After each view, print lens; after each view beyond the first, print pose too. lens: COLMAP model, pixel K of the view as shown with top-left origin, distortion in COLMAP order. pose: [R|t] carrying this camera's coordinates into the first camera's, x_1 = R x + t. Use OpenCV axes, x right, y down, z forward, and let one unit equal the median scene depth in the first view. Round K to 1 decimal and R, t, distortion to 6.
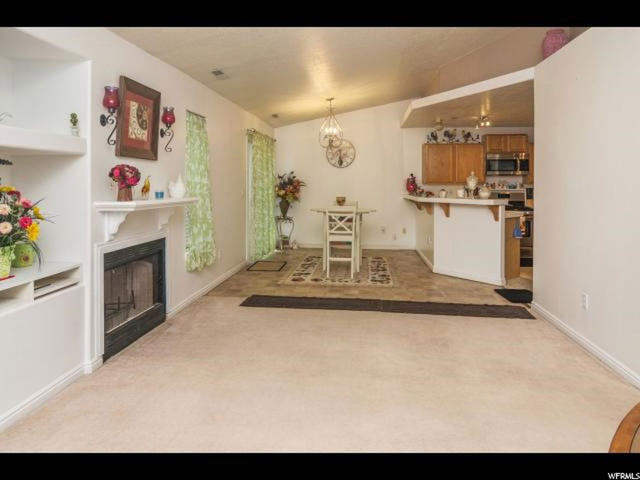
lens RADIAL K [[438.8, 0, 317.7], [0, 438.8, 177.1], [0, 0, 1]] dist [0.001382, -0.002780]
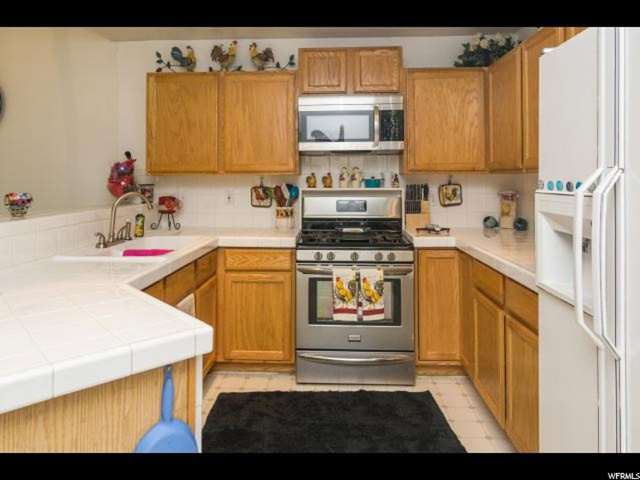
lens RADIAL K [[438.8, 0, 317.7], [0, 438.8, 177.1], [0, 0, 1]] dist [0.001382, -0.002780]
pose [[0.997759, -0.005563, 0.066679, 0.816896], [0.004899, 0.999937, 0.010123, 0.027916], [-0.066731, -0.009774, 0.997723, 1.332808]]
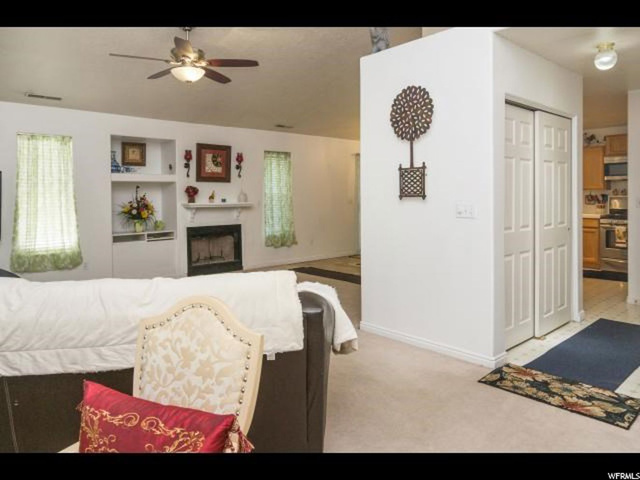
lens RADIAL K [[433.8, 0, 315.4], [0, 433.8, 198.7], [0, 0, 1]] dist [0.000287, -0.003456]
pose [[0.744823, -0.008200, -0.667212, 1.163249], [0.022287, 0.999672, 0.012593, 0.017307], [0.666890, -0.024250, 0.744762, -0.143576]]
